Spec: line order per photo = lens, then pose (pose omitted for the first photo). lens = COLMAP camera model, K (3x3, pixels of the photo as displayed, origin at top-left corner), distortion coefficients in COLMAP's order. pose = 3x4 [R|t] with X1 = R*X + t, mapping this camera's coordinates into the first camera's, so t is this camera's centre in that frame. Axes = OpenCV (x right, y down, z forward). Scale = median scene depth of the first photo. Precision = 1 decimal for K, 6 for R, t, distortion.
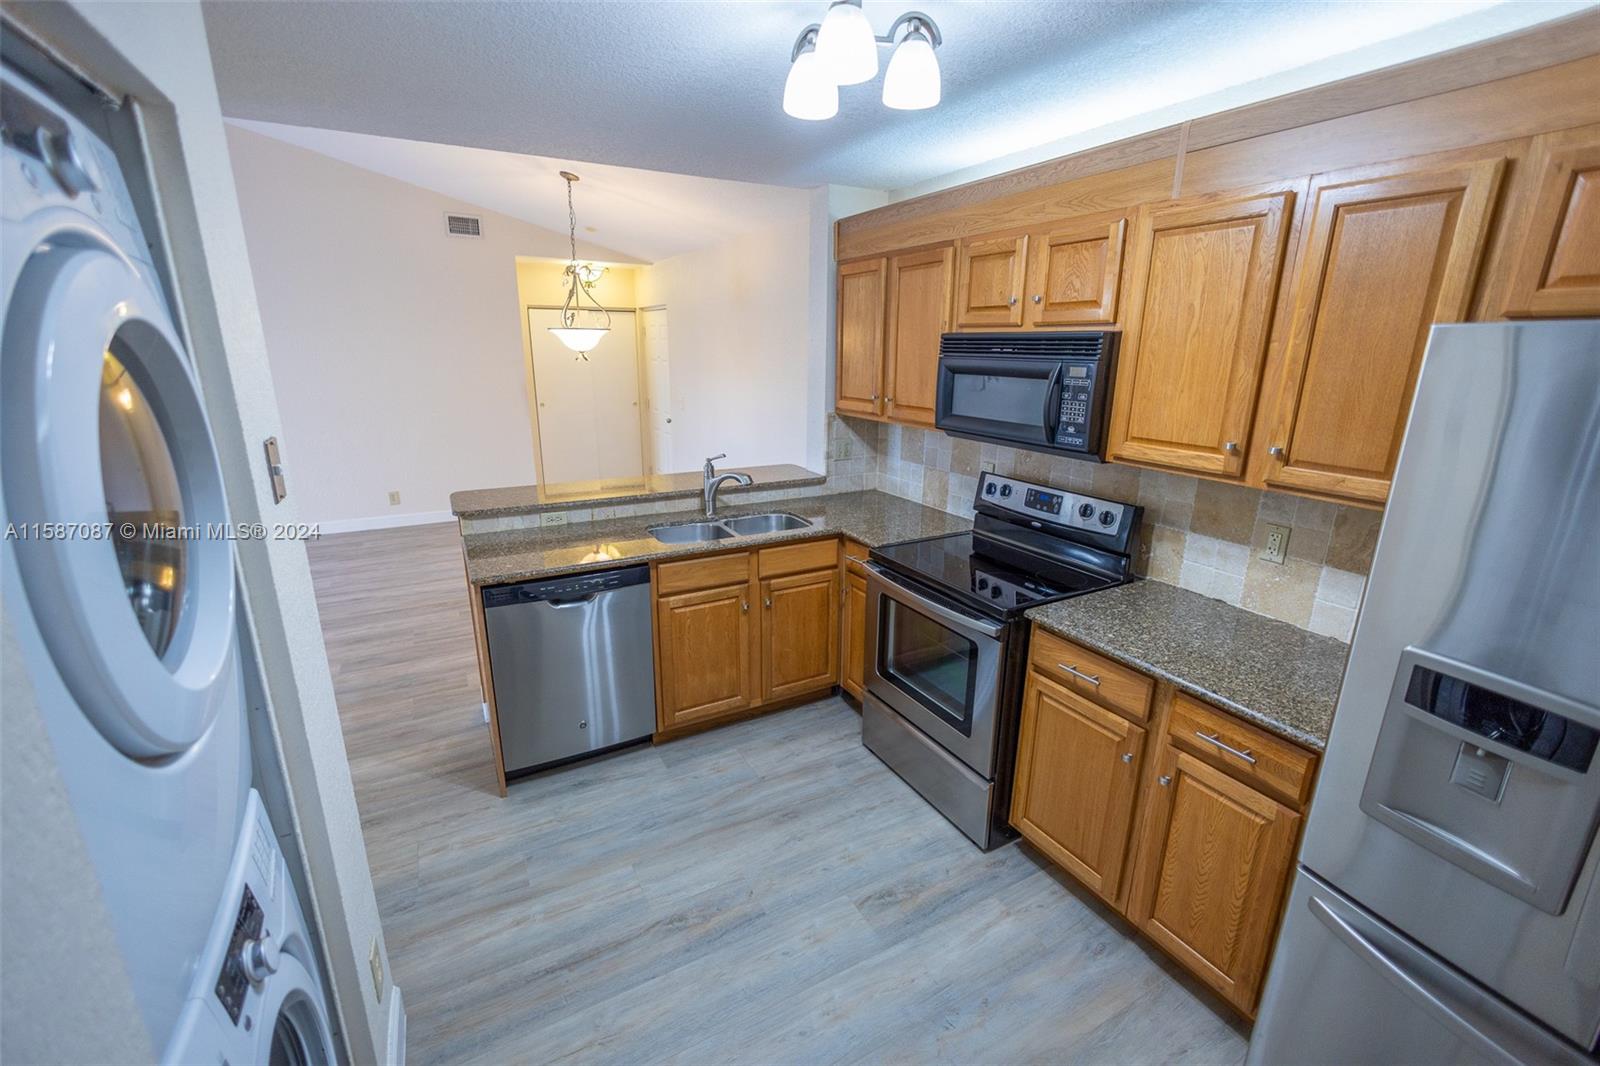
lens RADIAL K [[675.9, 0, 800.4], [0, 675.9, 532.6], [0, 0, 1]] dist [-0.004455, 0.001469]
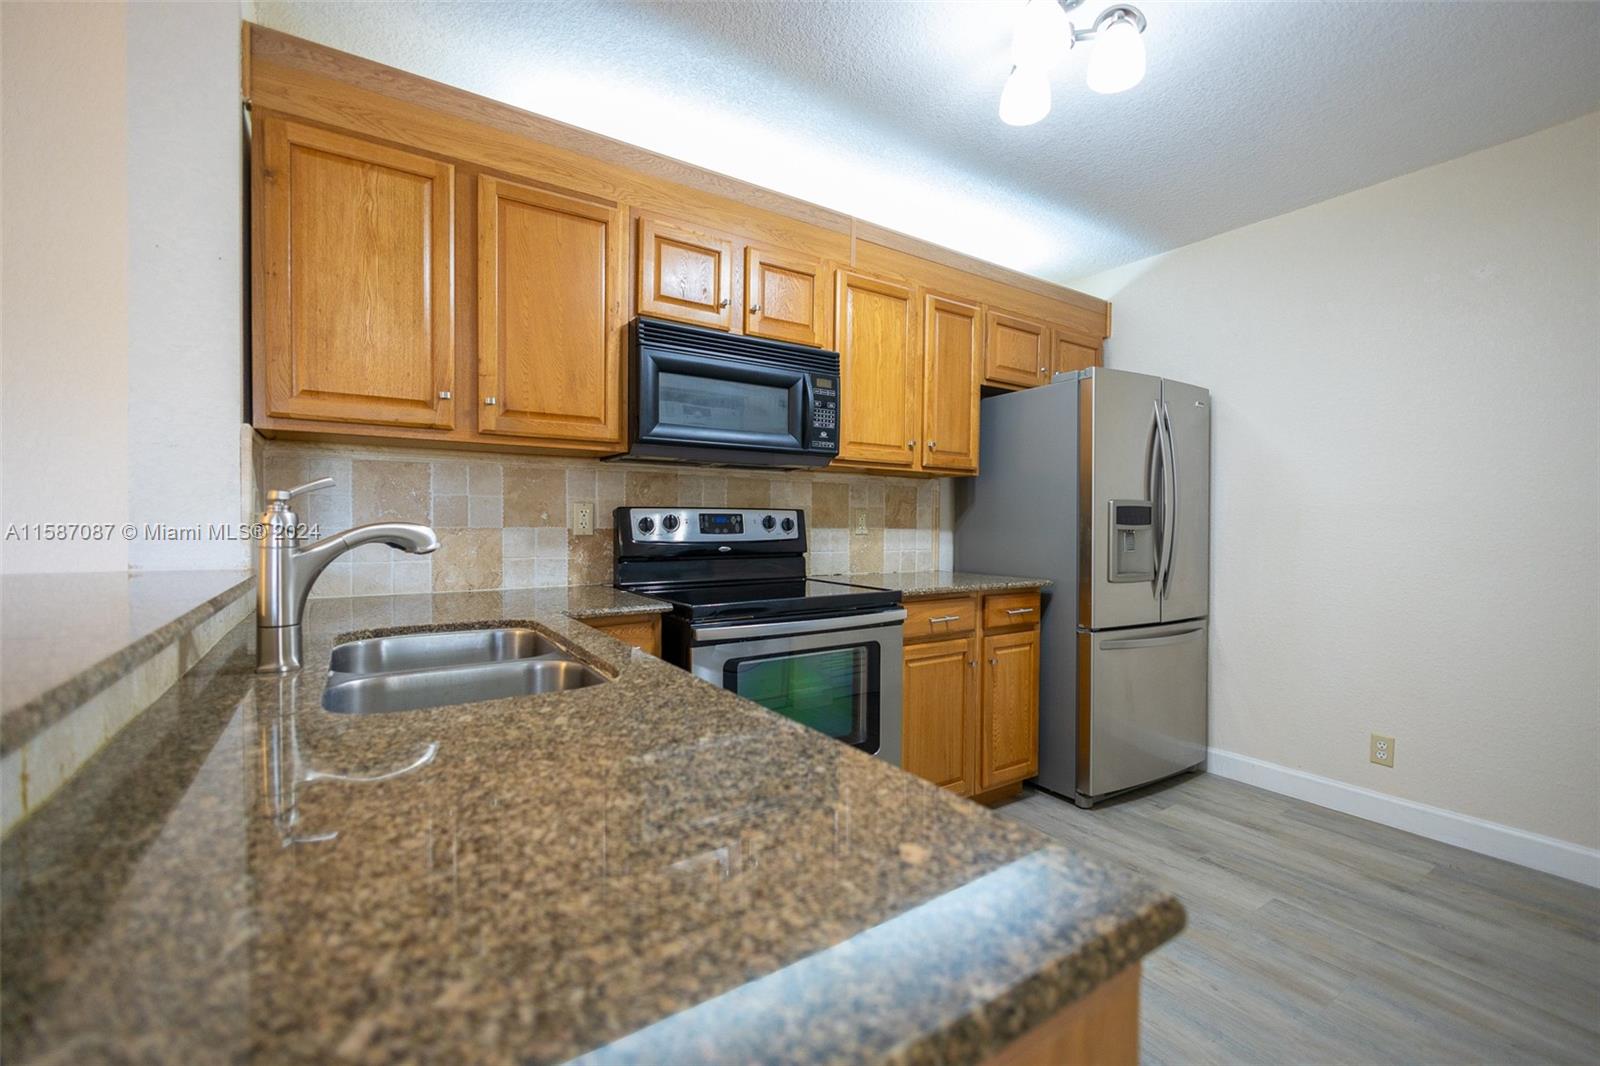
lens RADIAL K [[675.9, 0, 804.2], [0, 675.9, 532.2], [0, 0, 1]] dist [-0.004455, 0.001469]
pose [[-0.086123, -0.026203, 0.995940, -0.642930], [0.261009, 0.964146, 0.047937, -0.055469], [-0.961487, 0.264077, -0.076196, 1.067462]]
